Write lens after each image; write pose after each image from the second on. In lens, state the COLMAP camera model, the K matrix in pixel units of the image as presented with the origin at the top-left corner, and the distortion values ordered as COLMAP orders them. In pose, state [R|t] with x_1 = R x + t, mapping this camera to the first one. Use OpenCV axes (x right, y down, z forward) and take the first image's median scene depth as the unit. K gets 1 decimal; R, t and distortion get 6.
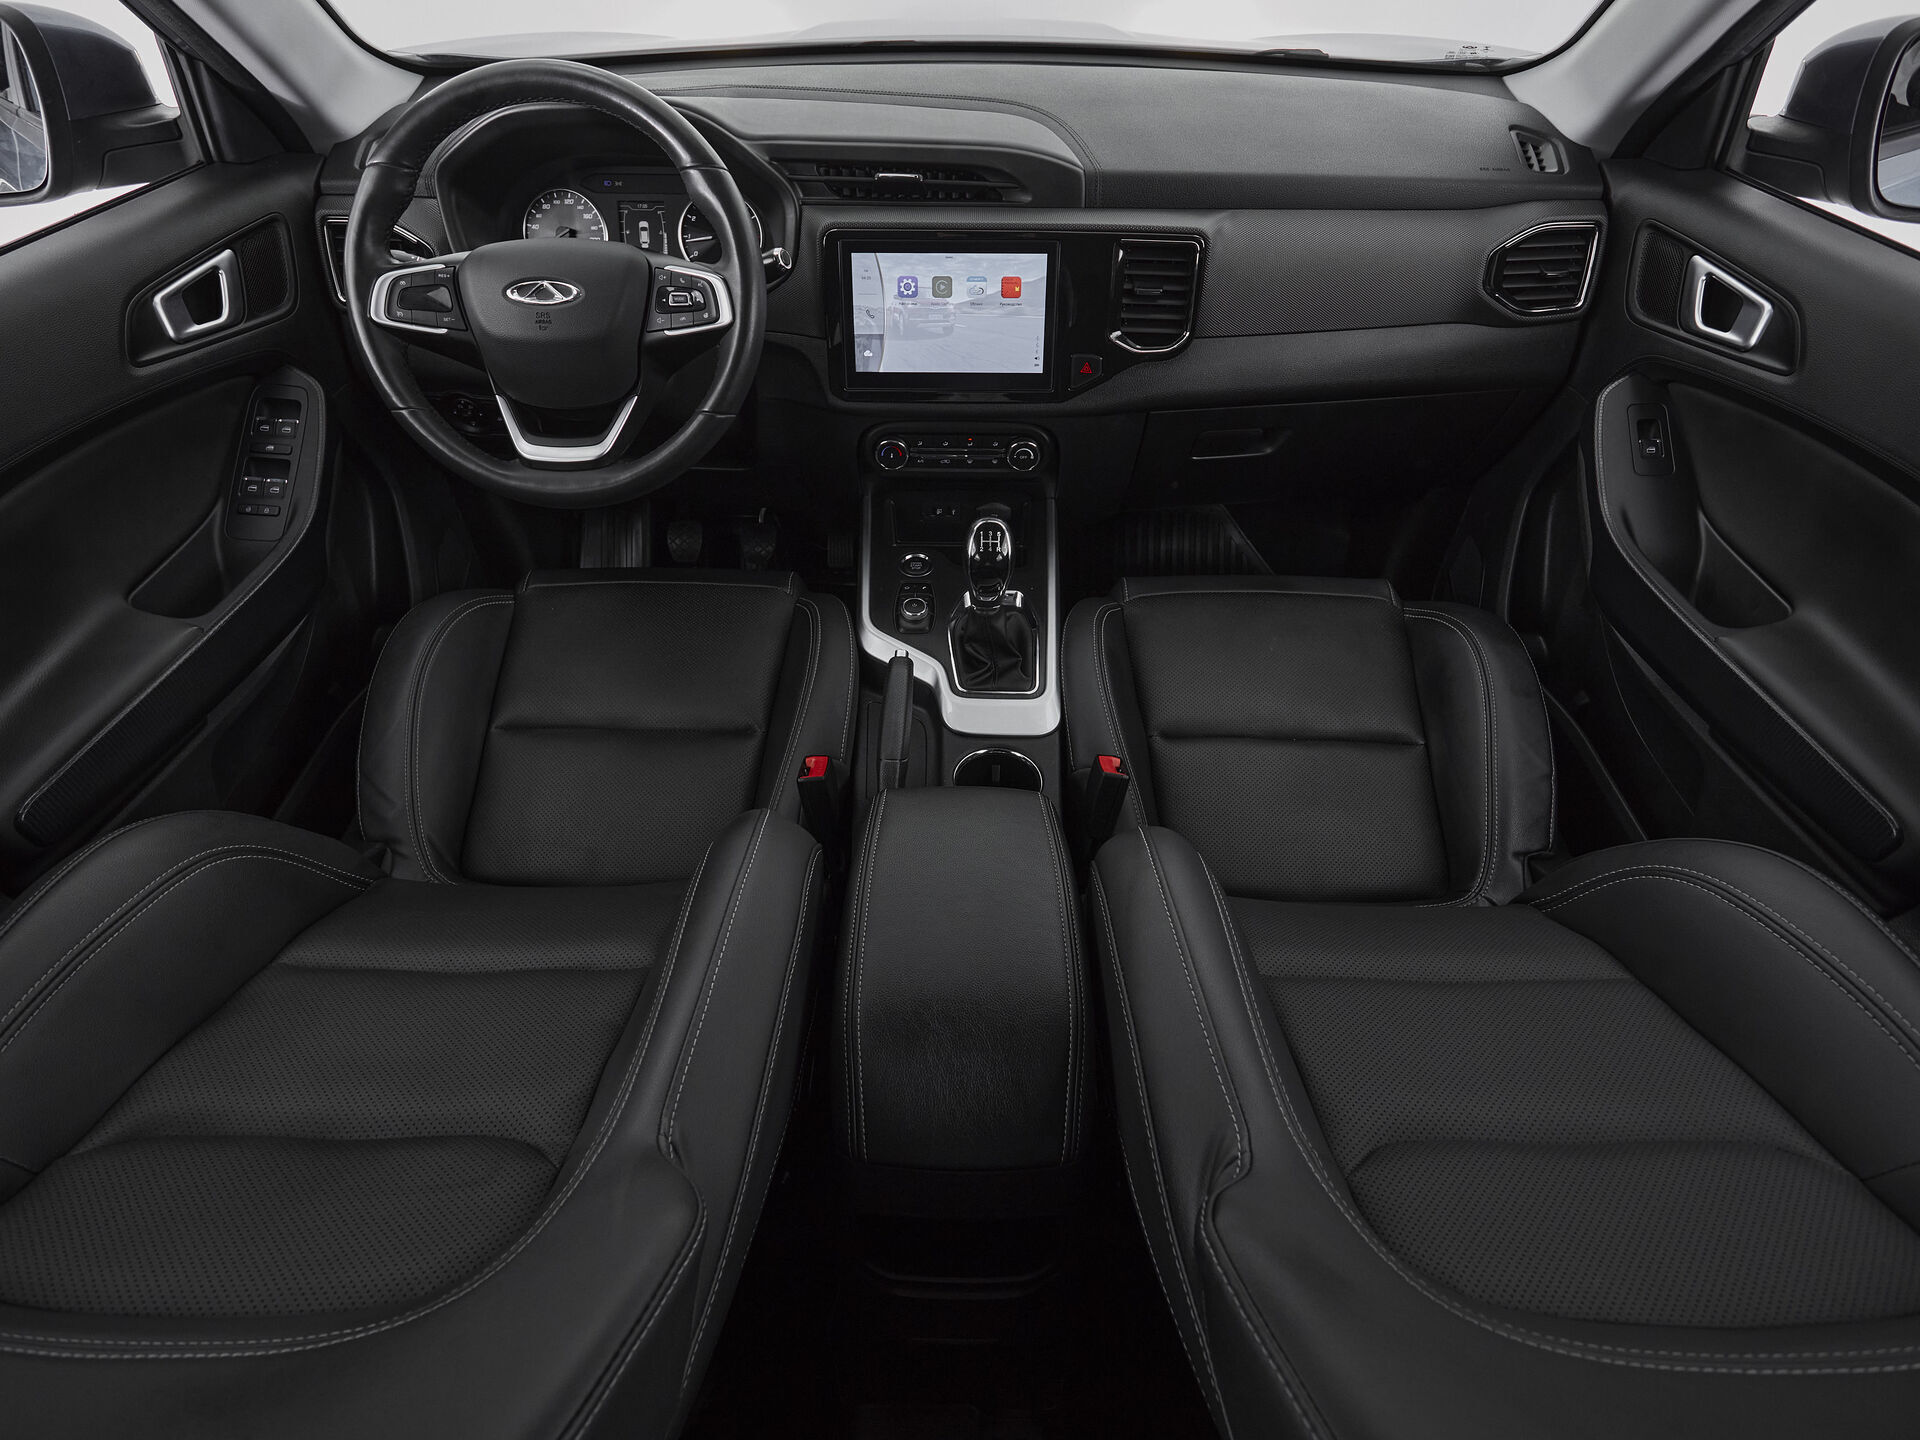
lens RADIAL K [[1043.8, 0, 949.7], [0, 1043.8, 728.2], [0, 0, 1]] dist [0.002176, -0.005375]
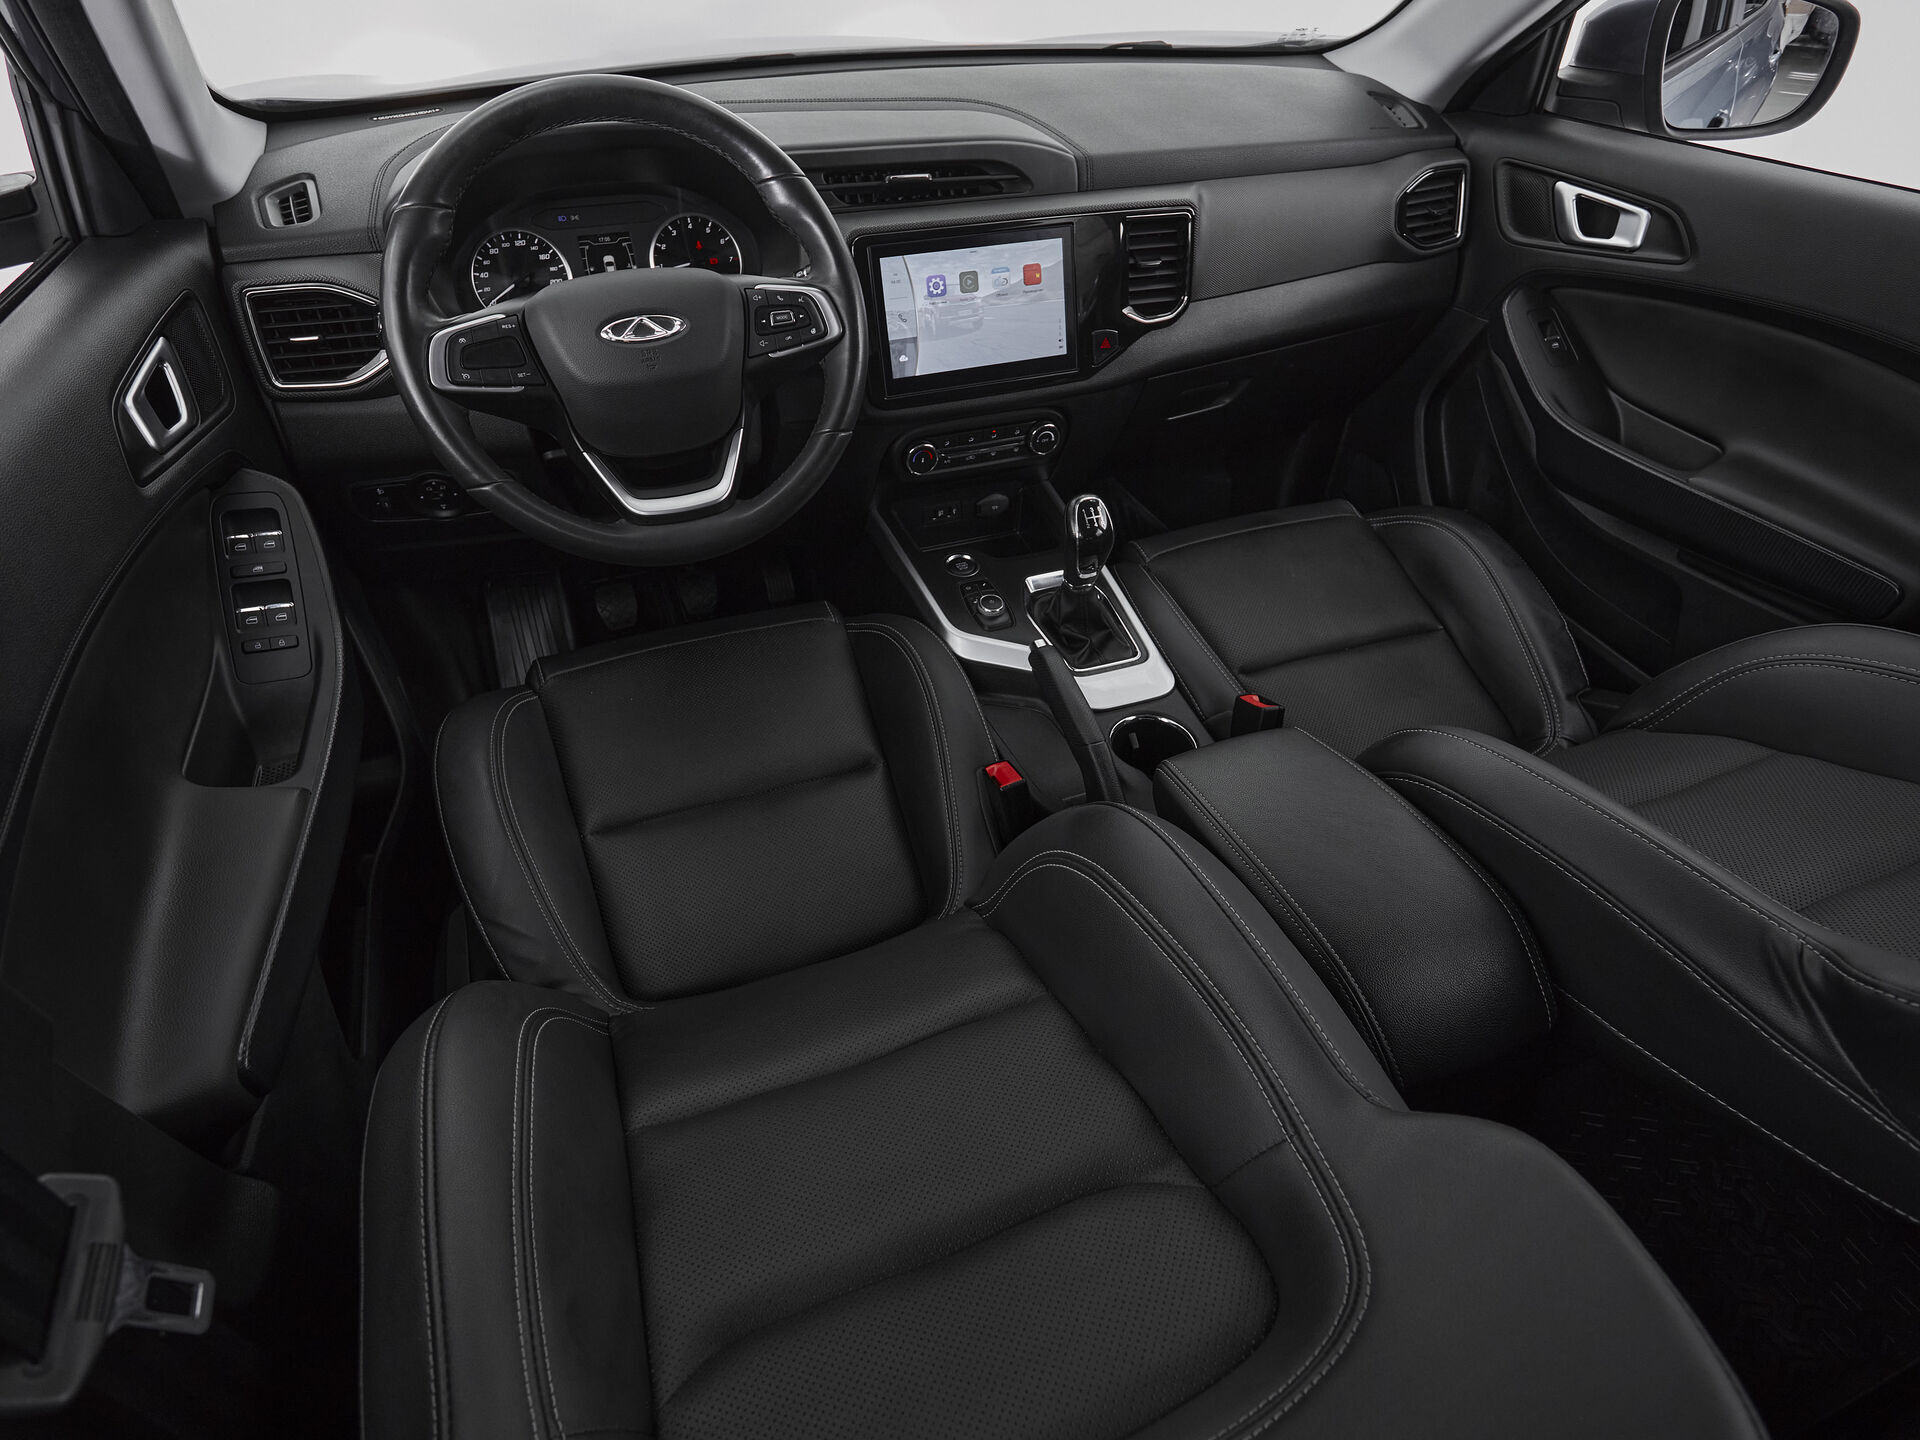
lens RADIAL K [[1043.8, 0, 954.7], [0, 1043.8, 713.9], [0, 0, 1]] dist [0.002176, -0.005375]
pose [[0.928865, -0.234642, 0.286624, -0.404888], [0.244014, 0.969767, 0.003112, -0.028132], [-0.278688, 0.067050, 0.958038, 0.073999]]
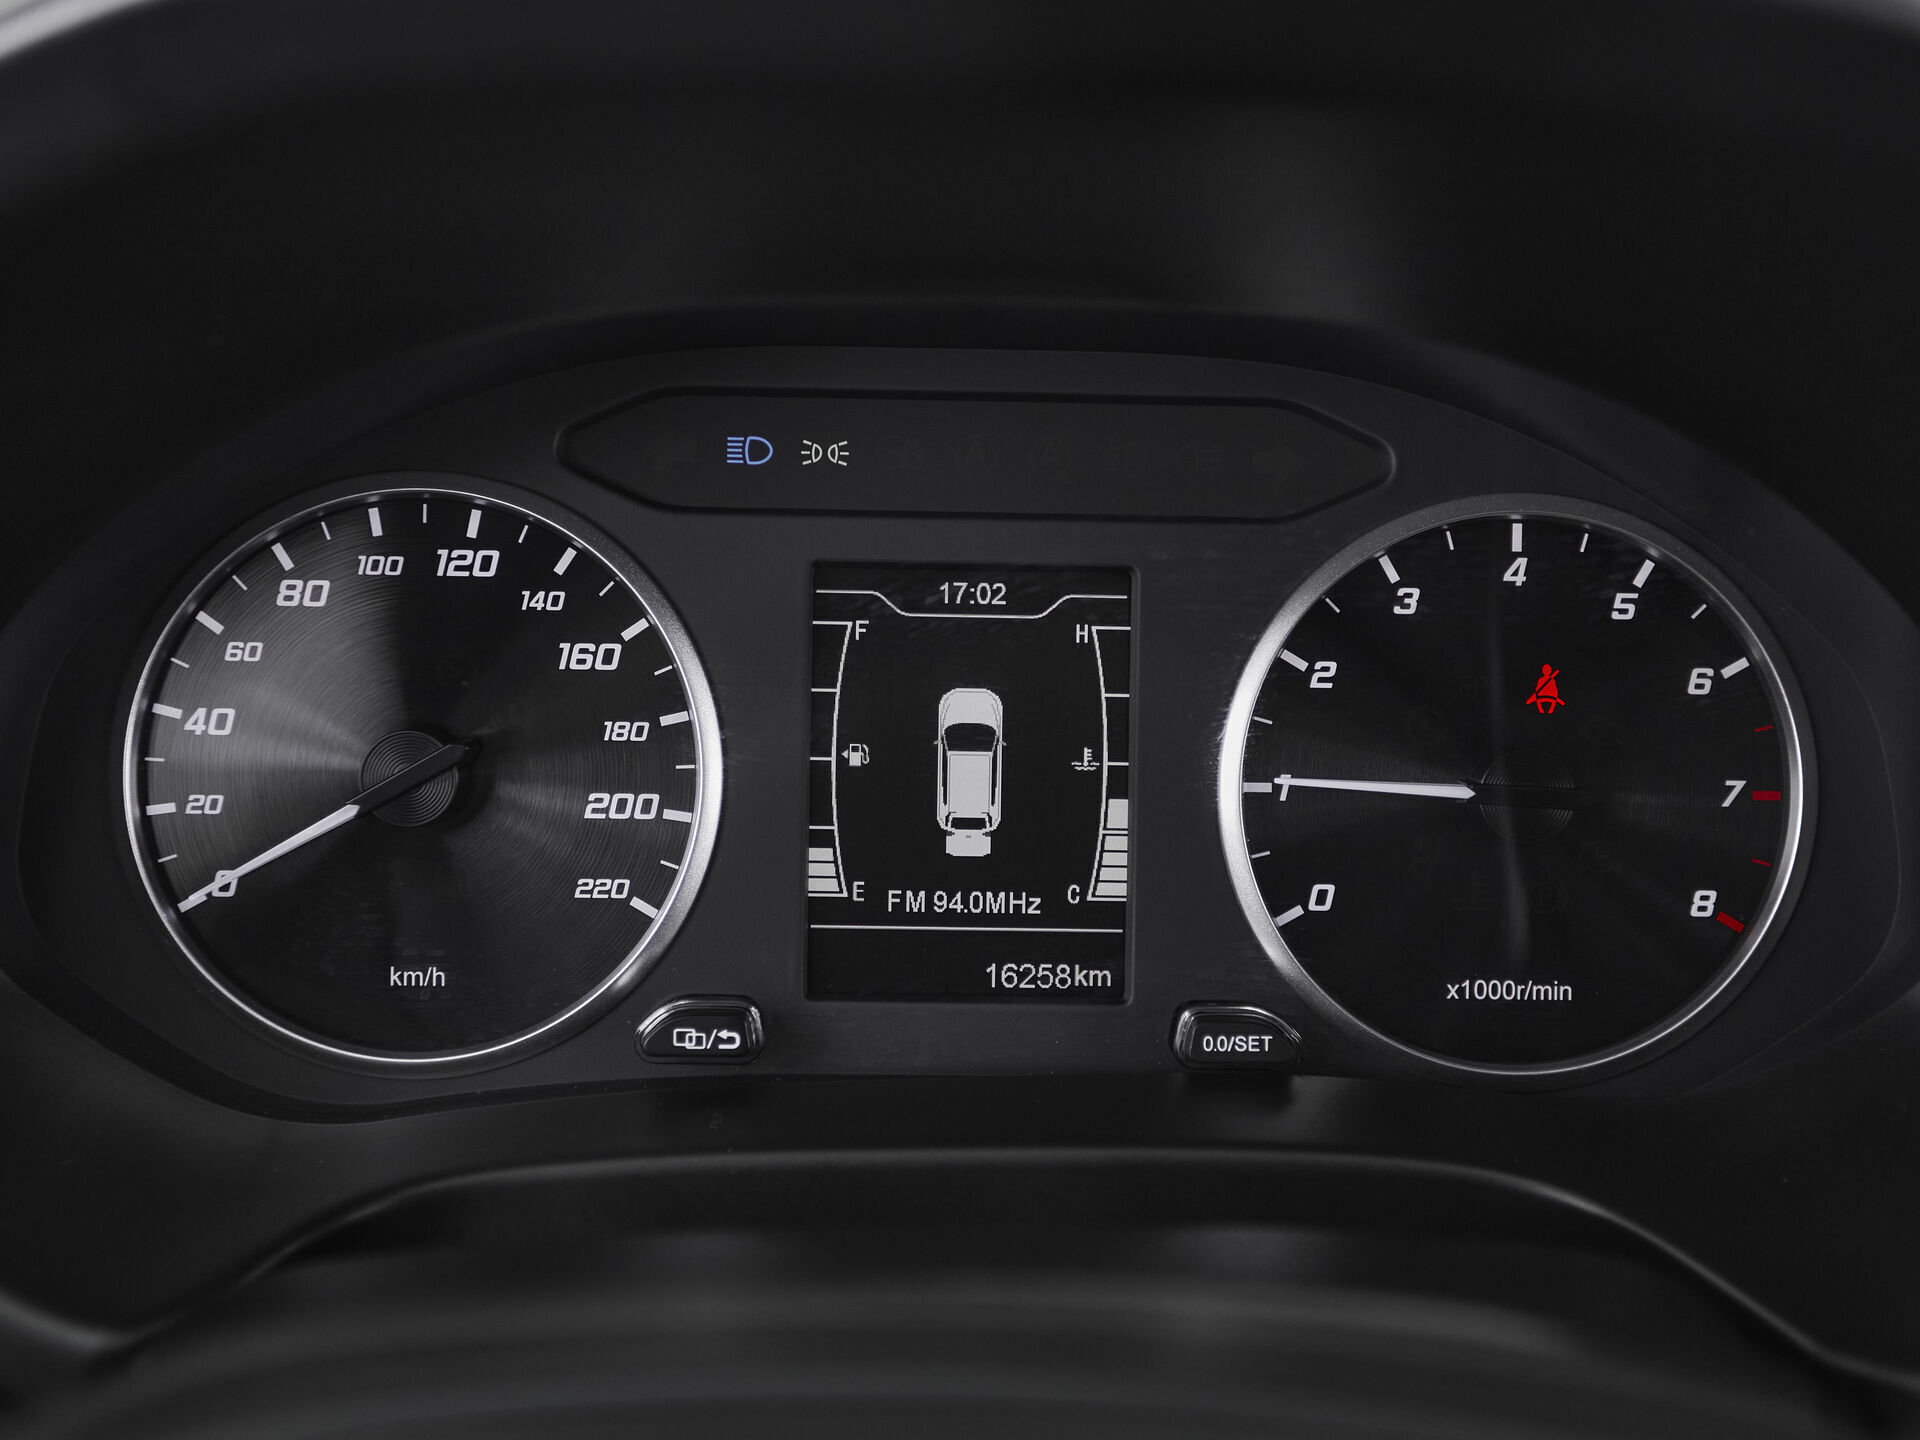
lens RADIAL K [[2322.6, 0, 959.3], [0, 2322.6, 721.1], [0, 0, 1]] dist [0.026038, 0.000000]
pose [[0.999326, 0.005382, 0.036322, -0.337956], [0.008225, 0.931256, -0.364273, -0.401928], [-0.035786, 0.364326, 0.930584, 0.775116]]
